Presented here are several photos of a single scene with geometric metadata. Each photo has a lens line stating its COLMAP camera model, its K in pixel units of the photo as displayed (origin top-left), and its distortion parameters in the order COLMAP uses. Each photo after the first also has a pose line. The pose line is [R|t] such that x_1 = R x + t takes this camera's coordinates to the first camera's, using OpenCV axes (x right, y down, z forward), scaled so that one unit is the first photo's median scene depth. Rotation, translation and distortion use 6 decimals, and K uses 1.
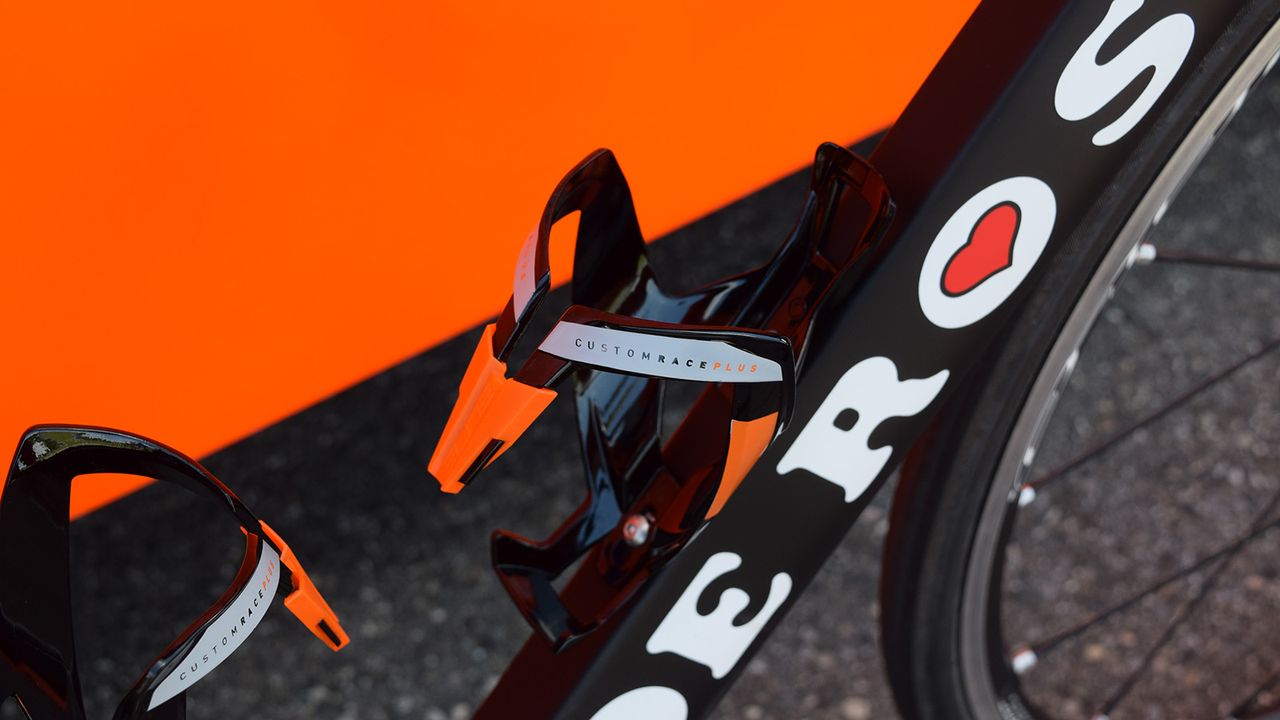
lens RADIAL K [[1821.7, 0, 634.6], [0, 1821.7, 357.4], [0, 0, 1]] dist [-0.035004, 0.000000]
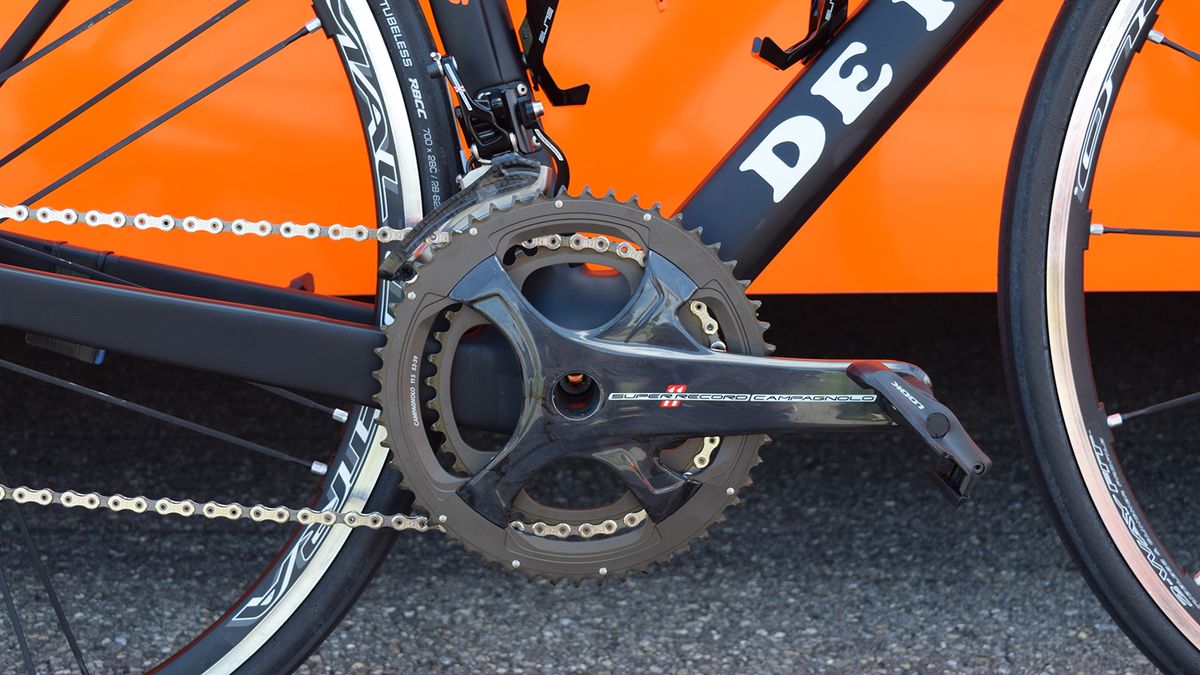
lens RADIAL K [[1576.0, 0, 579.8], [0, 1576.0, 322.7], [0, 0, 1]] dist [-0.040845, 0.000000]
pose [[0.864201, 0.110130, -0.490946, 0.647027], [-0.384191, 0.774497, -0.502546, 1.293063], [0.324891, 0.622917, 0.711632, -0.117479]]
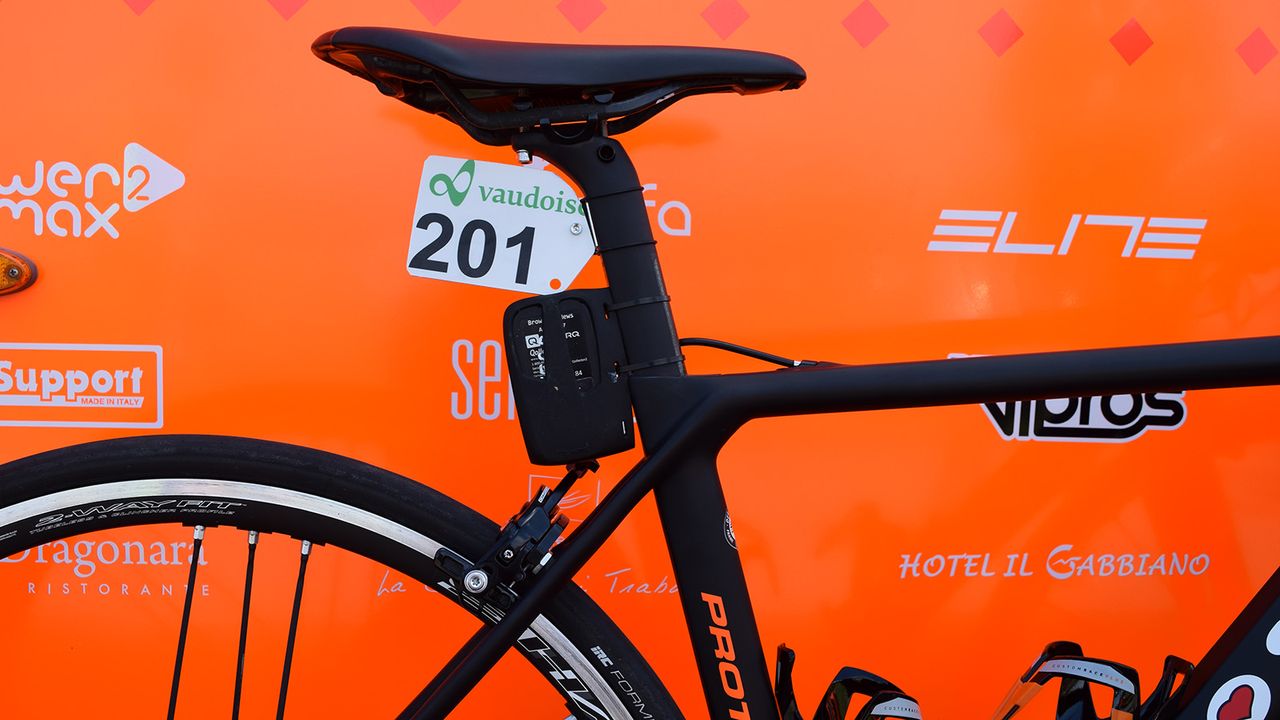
lens RADIAL K [[1183.9, 0, 630.7], [0, 1183.9, 387.2], [0, 0, 1]] dist [-0.078157, 0.000000]
pose [[0.881832, 0.036625, -0.470140, 0.173092], [-0.372845, 0.664563, -0.647567, 0.866166], [0.288721, 0.746335, 0.599688, -0.410475]]
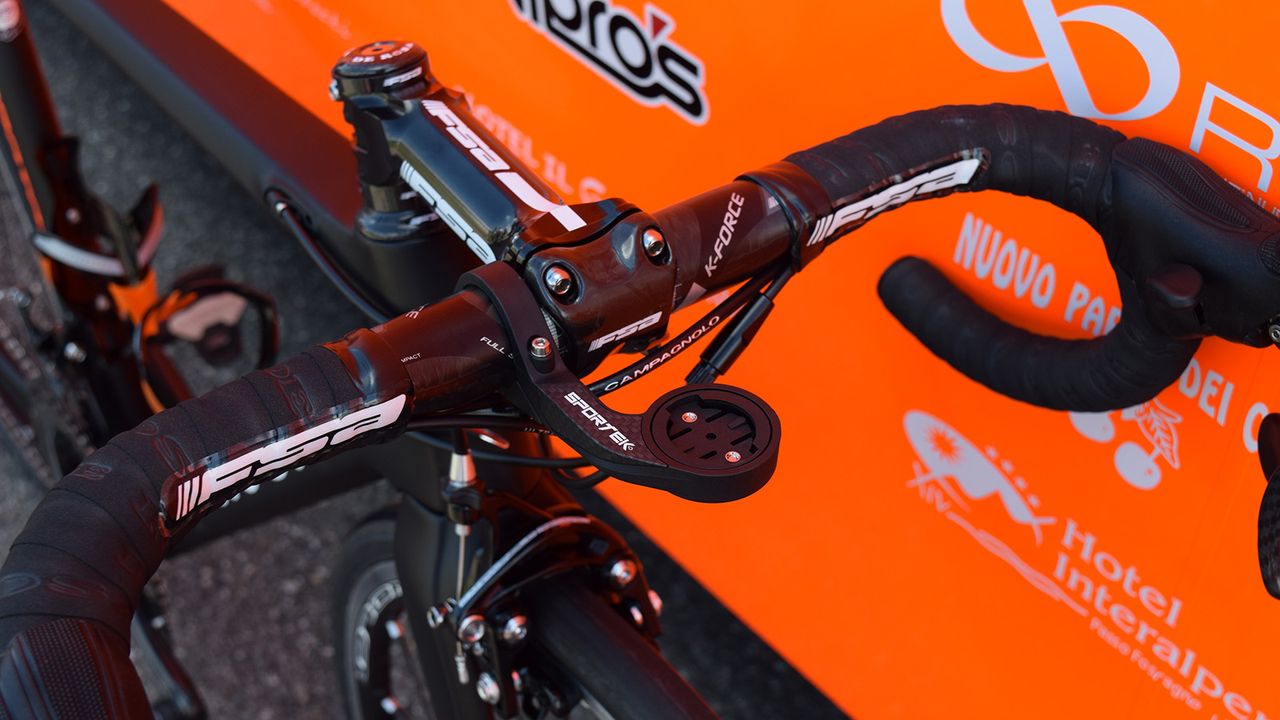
lens RADIAL K [[1576.4, 0, 631.7], [0, 1576.4, 401.7], [0, 0, 1]] dist [-0.052199, 0.000000]
pose [[0.125130, 0.727583, -0.674511, 1.297467], [-0.751121, 0.513642, 0.414715, -1.072243], [0.648197, 0.454746, 0.610776, 0.151174]]
